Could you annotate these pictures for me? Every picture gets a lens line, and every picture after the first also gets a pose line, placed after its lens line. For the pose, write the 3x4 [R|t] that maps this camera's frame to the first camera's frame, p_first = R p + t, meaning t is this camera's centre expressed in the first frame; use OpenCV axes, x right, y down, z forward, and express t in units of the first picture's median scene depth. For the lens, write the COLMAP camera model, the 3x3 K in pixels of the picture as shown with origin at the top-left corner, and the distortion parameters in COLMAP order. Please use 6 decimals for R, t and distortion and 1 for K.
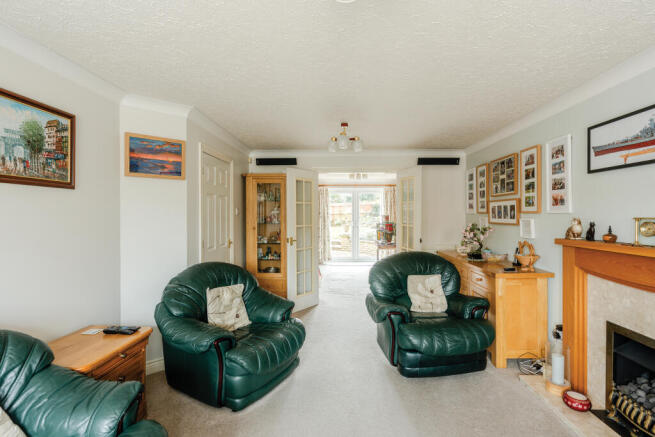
lens RADIAL K [[301.5, 0, 329.2], [0, 301.5, 215.9], [0, 0, 1]] dist [-0.001458, -0.000270]
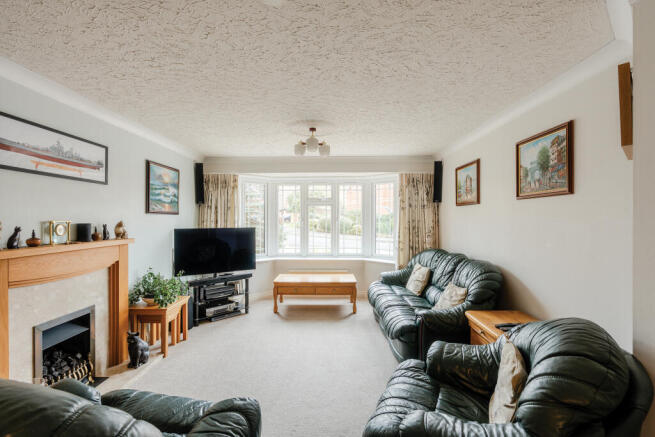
lens RADIAL K [[301.5, 0, 329.2], [0, 301.5, 215.9], [0, 0, 1]] dist [-0.001458, -0.000270]
pose [[-0.999789, -0.002424, -0.020413, -0.020884], [-0.002416, 0.999997, -0.000407, -0.014070], [0.020414, -0.000358, -0.999792, 2.105877]]
